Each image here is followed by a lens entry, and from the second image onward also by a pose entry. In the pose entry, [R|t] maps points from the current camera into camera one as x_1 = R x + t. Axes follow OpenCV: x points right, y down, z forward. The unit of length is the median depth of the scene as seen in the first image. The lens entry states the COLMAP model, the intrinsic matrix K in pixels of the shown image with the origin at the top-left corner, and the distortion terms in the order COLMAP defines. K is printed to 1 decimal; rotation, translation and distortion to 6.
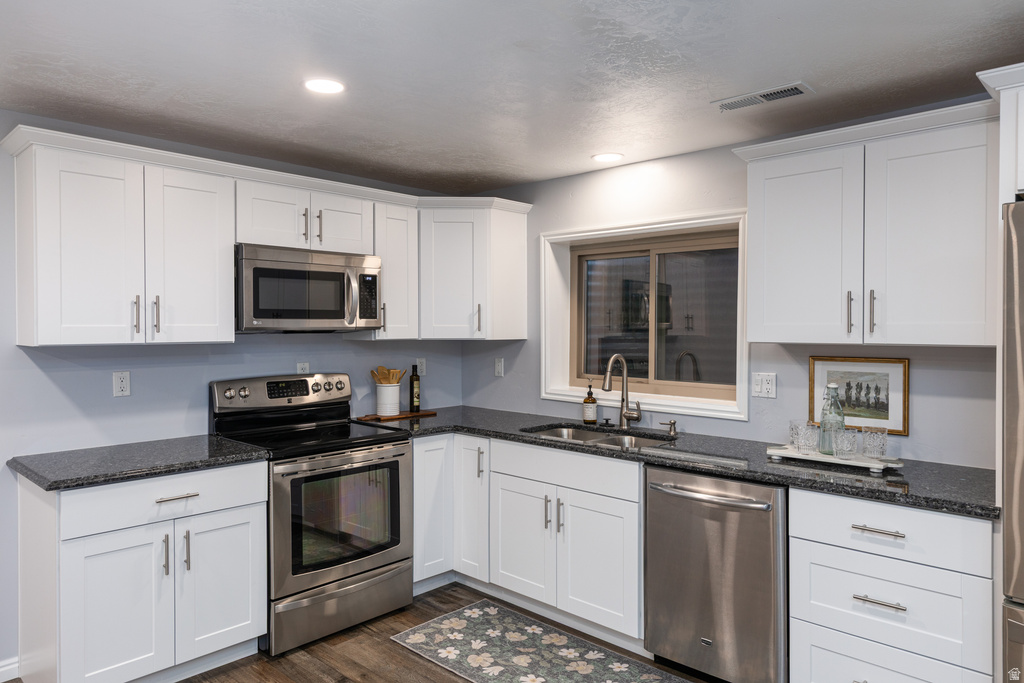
lens RADIAL K [[664.2, 0, 525.0], [0, 664.2, 331.3], [0, 0, 1]] dist [0.011429, -0.003423]
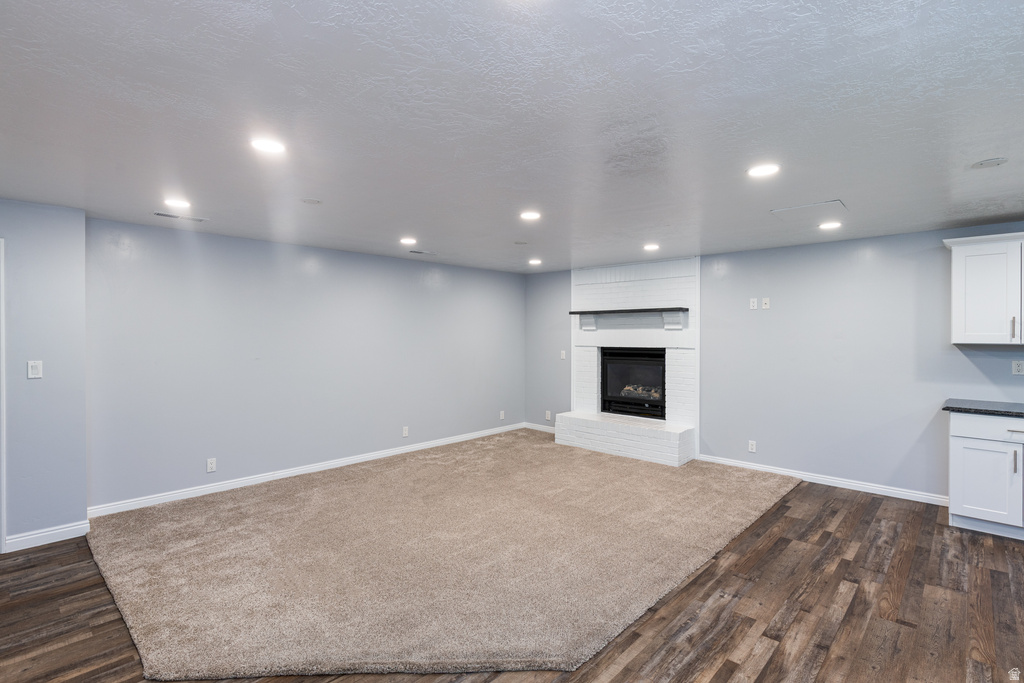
lens RADIAL K [[487.3, 0, 511.1], [0, 487.3, 337.5], [0, 0, 1]] dist [0.000439, -0.000191]
pose [[-0.014212, 0.009796, -0.999851, 0.619254], [-0.008436, 0.999915, 0.009916, -0.000033], [0.999863, 0.008576, -0.014128, -0.267018]]
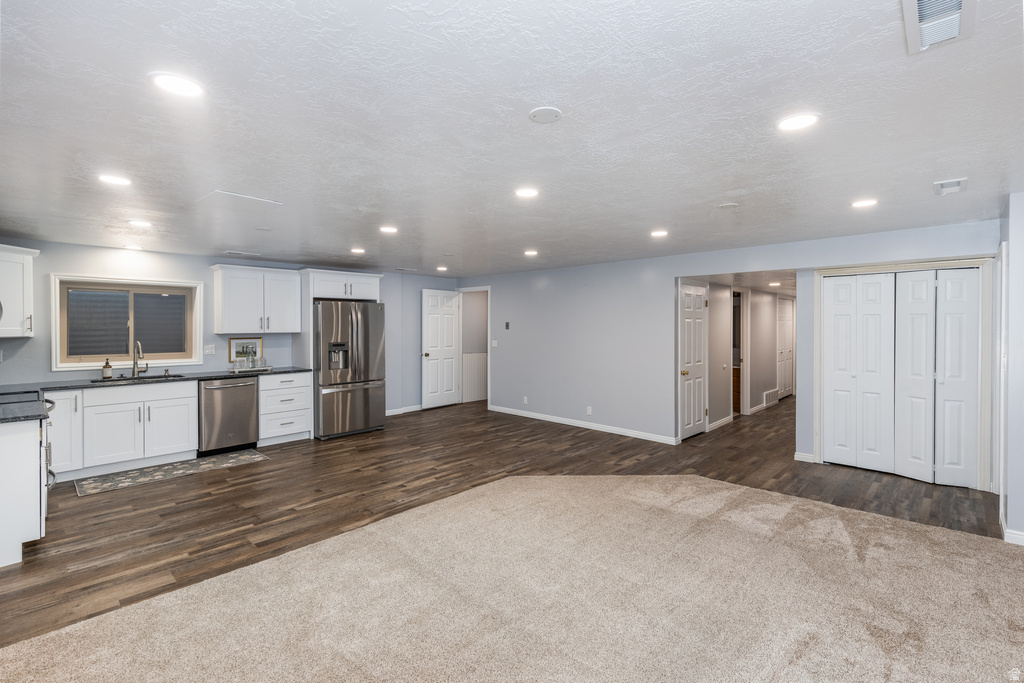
lens RADIAL K [[464.9, 0, 512.9], [0, 464.9, 326.7], [0, 0, 1]] dist [0.007379, -0.000152]
pose [[0.015165, -0.002989, 0.999881, -1.406929], [0.010303, 0.999943, 0.002833, -0.004109], [-0.999832, 0.010259, 0.015195, -0.223053]]
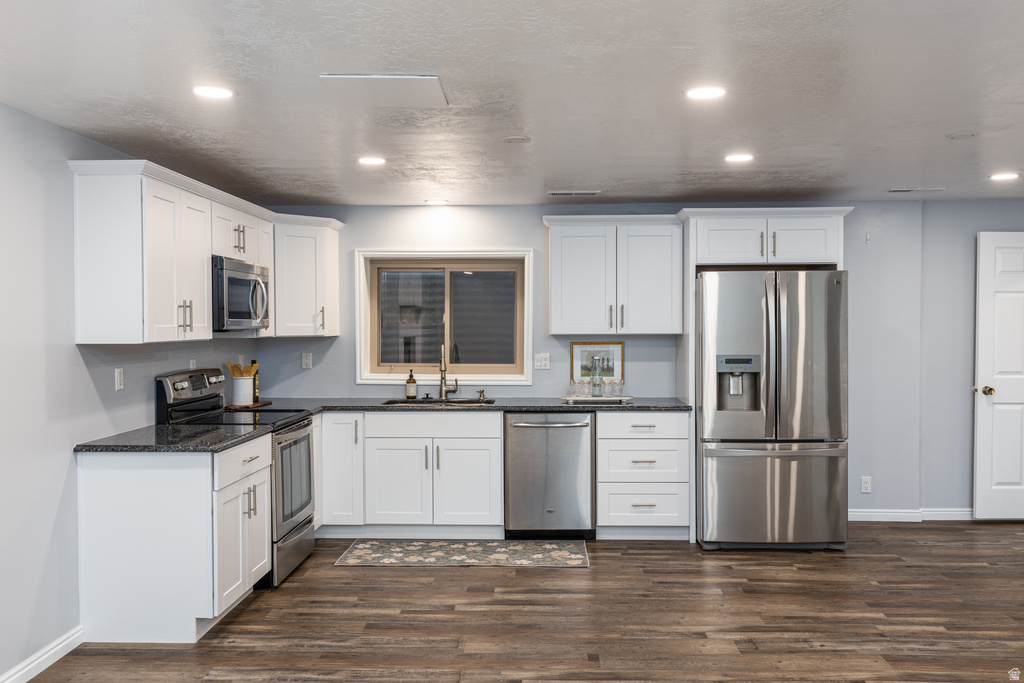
lens RADIAL K [[851.6, 0, 518.3], [0, 851.6, 336.9], [0, 0, 1]] dist [0.005256, -0.001020]
pose [[0.753754, -0.013122, 0.657026, -0.962306], [0.007940, 0.999909, 0.010862, -0.000393], [-0.657109, -0.002970, 0.753790, -0.461506]]
